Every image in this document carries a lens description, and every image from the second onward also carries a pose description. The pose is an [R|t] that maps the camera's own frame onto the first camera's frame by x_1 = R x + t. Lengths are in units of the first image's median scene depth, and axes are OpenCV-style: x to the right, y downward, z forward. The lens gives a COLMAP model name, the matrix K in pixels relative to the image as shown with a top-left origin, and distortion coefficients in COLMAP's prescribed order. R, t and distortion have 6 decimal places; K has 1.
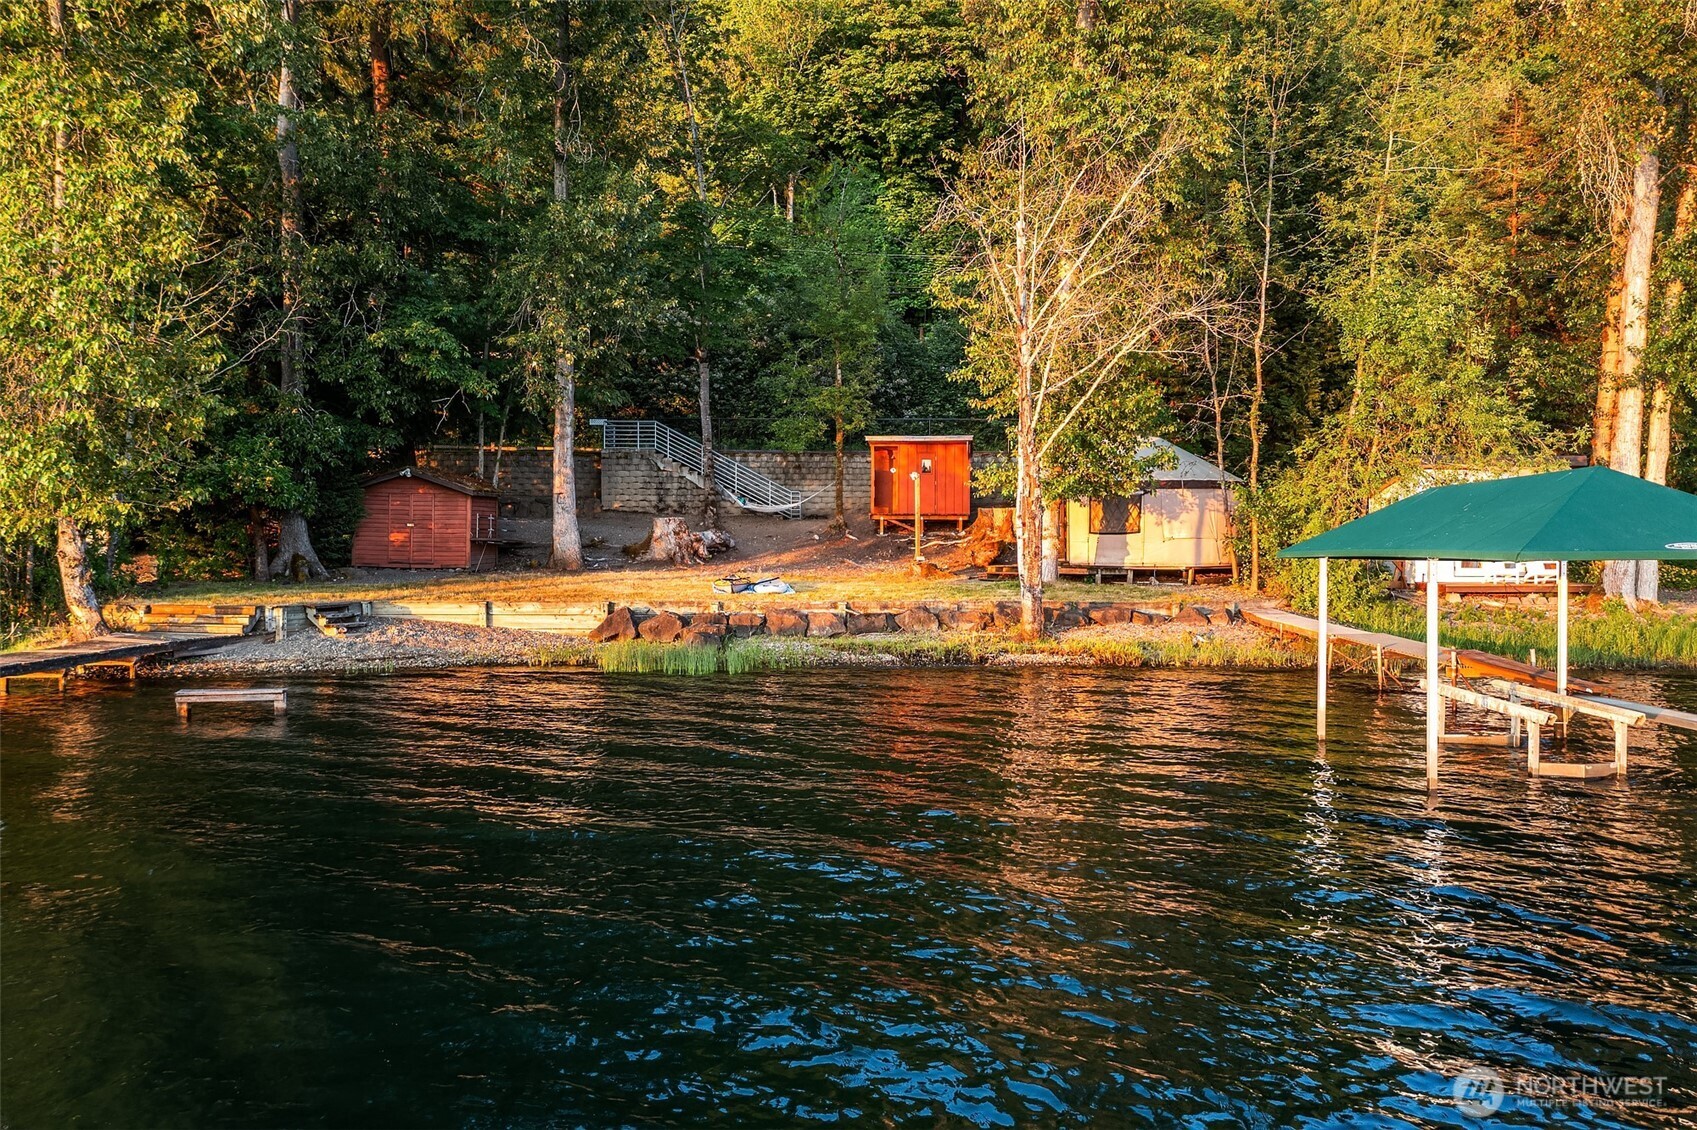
lens RADIAL K [[1366.5, 0, 824.0], [0, 1366.5, 592.3], [0, 0, 1]] dist [-0.013599, 0.016644]
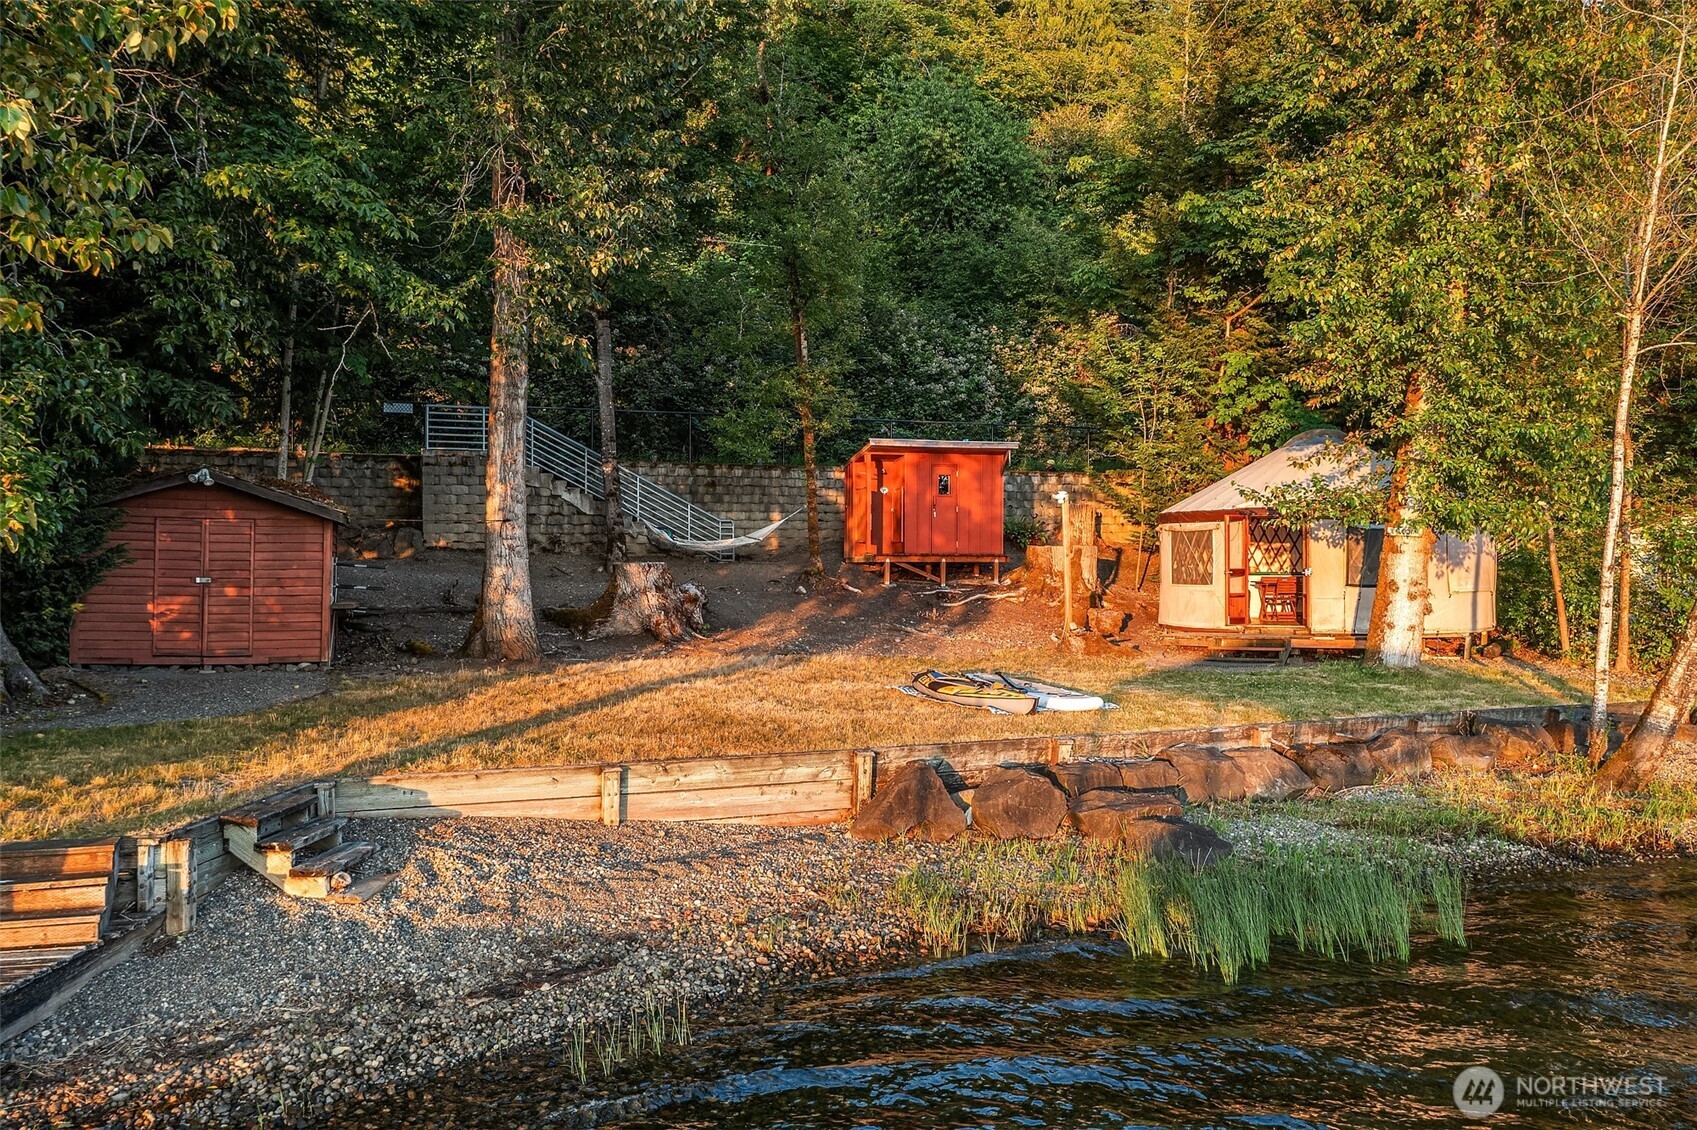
lens RADIAL K [[1366.5, 0, 824.0], [0, 1366.5, 592.3], [0, 0, 1]] dist [-0.013599, 0.016644]
pose [[0.935210, -0.011255, 0.353914, -0.292175], [0.019033, 0.999648, -0.018505, -0.033993], [-0.353581, 0.024043, 0.935095, 0.485236]]
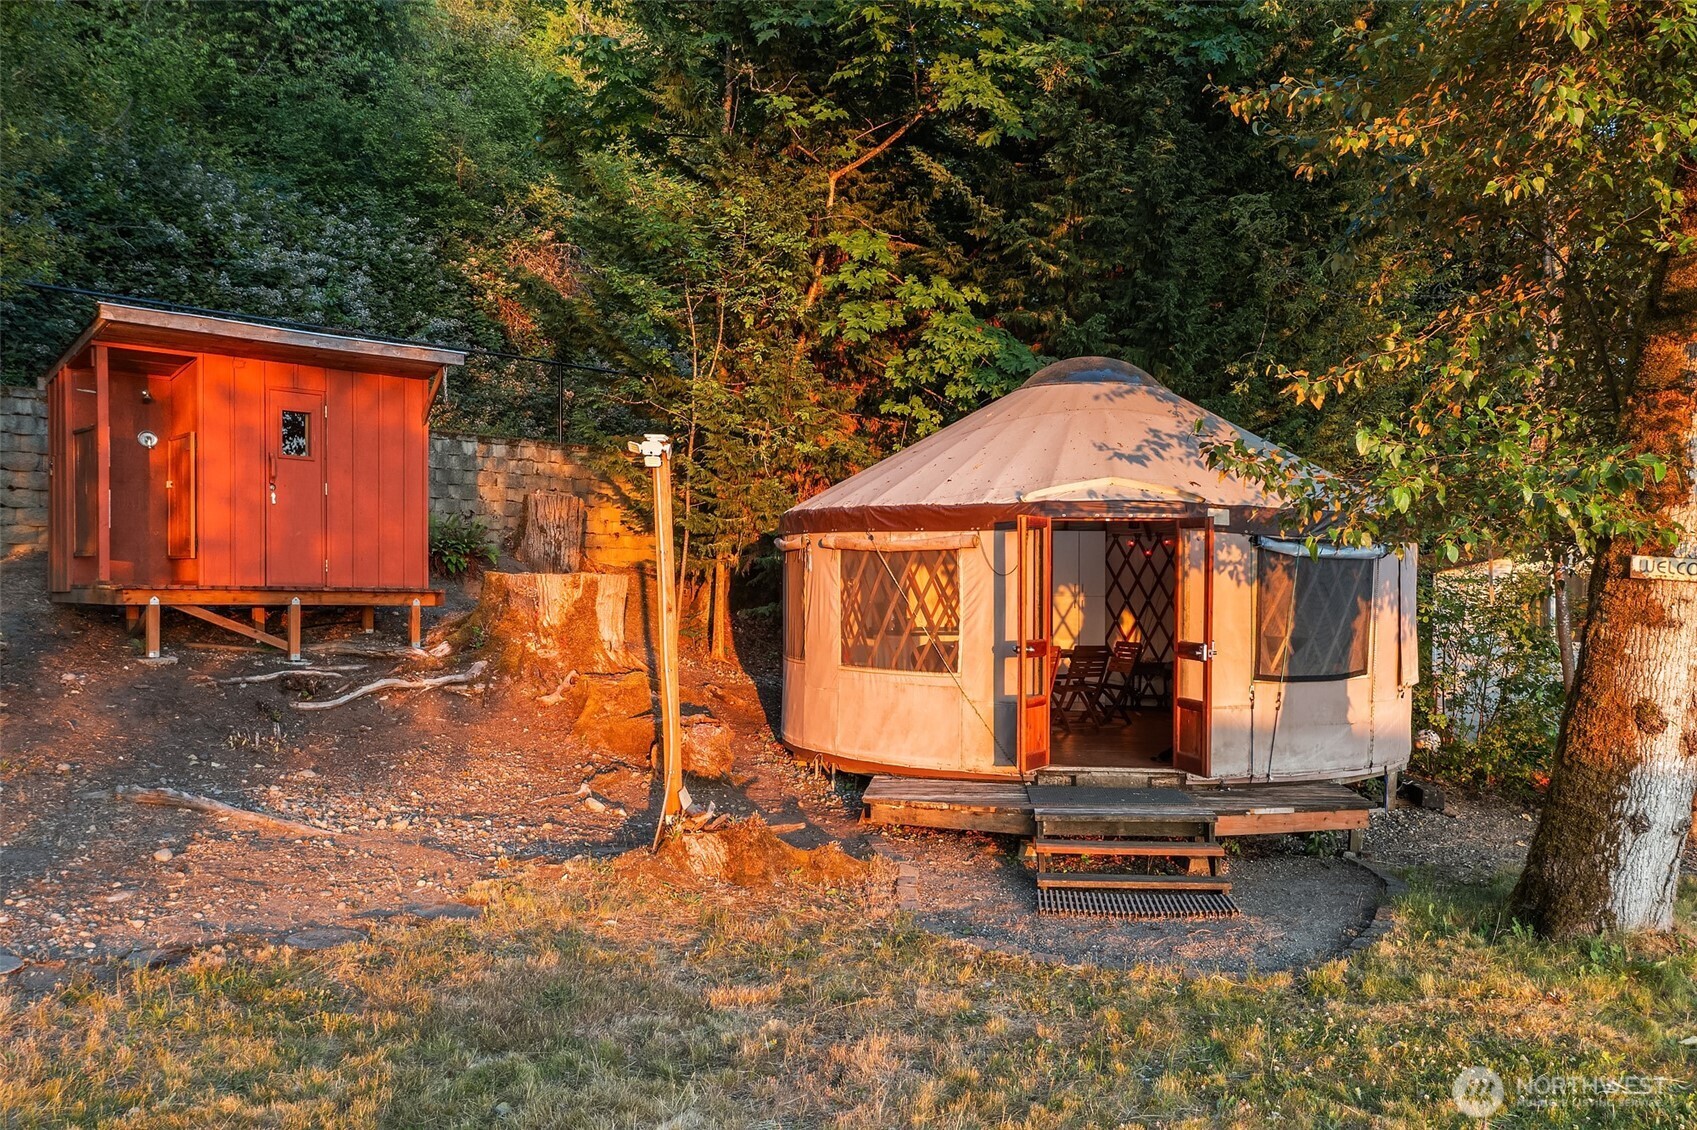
lens RADIAL K [[1382.9, 0, 849.1], [0, 1382.9, 657.9], [0, 0, 1]] dist [0.000021, -0.000818]
pose [[0.664546, -0.030636, 0.746619, -0.100137], [0.019039, 0.999529, 0.024068, -0.059683], [-0.747004, -0.001779, 0.664817, 0.897168]]
